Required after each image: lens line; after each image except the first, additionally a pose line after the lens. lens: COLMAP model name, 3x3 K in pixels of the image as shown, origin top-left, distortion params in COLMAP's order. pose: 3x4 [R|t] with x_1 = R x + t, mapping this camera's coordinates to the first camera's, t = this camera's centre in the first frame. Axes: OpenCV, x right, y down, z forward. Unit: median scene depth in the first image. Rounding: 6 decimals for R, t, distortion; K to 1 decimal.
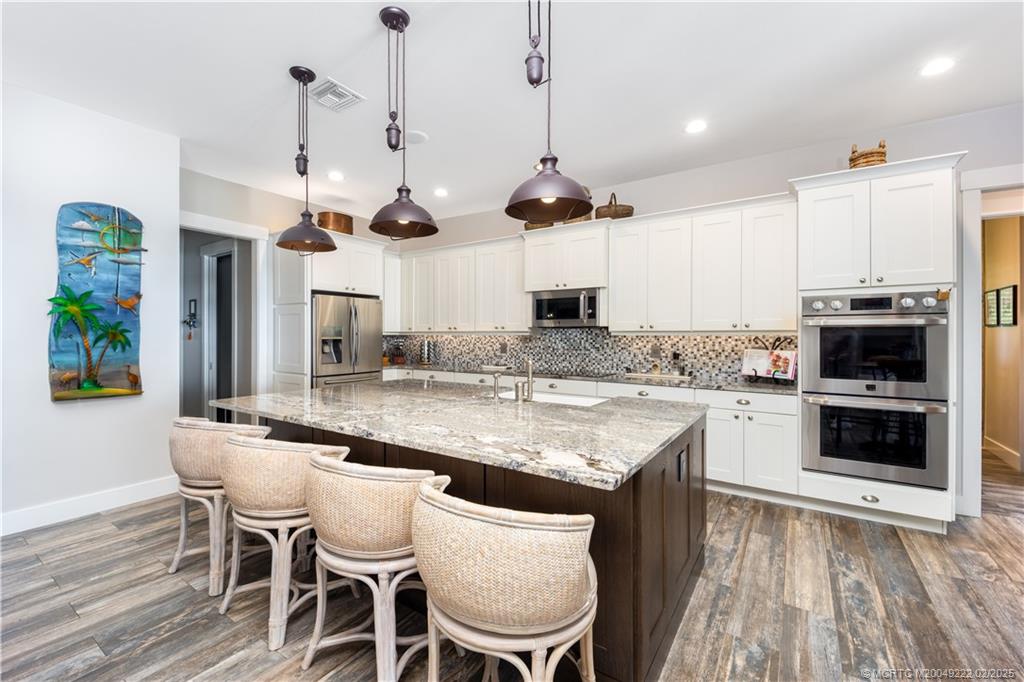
lens RADIAL K [[428.3, 0, 511.6], [0, 428.3, 333.0], [0, 0, 1]] dist [0.001285, -0.000283]
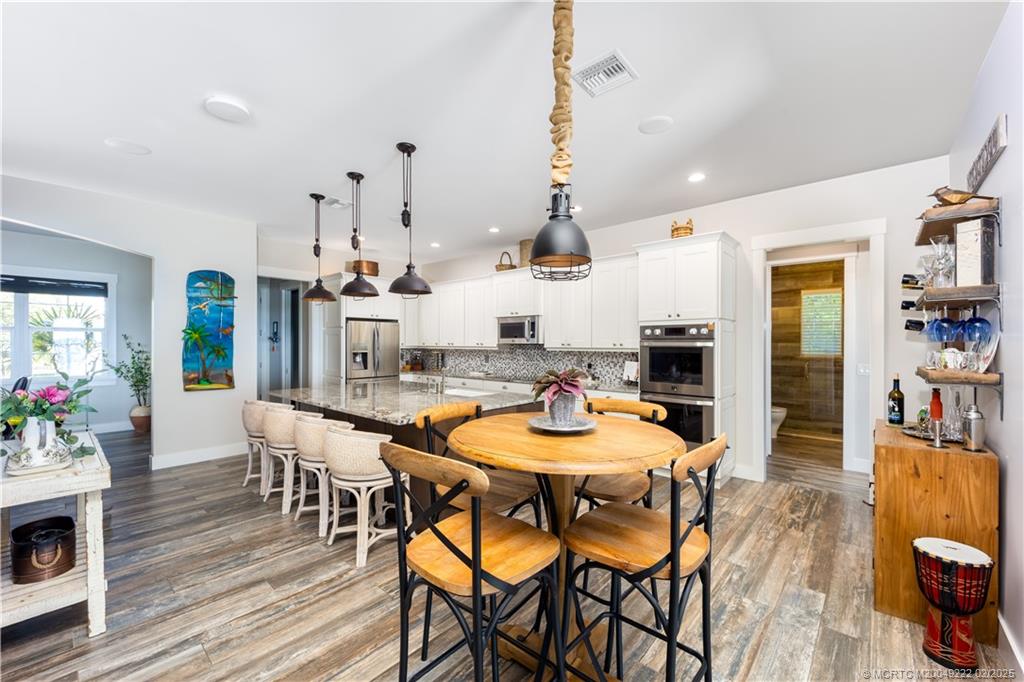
lens RADIAL K [[405.3, 0, 512.0], [0, 405.3, 341.0], [0, 0, 1]] dist [0.014916, -0.000002]
pose [[0.989946, -0.002124, -0.141430, 0.381155], [0.001808, 0.999996, -0.002362, -0.026860], [0.141434, 0.002082, 0.989945, -0.362102]]
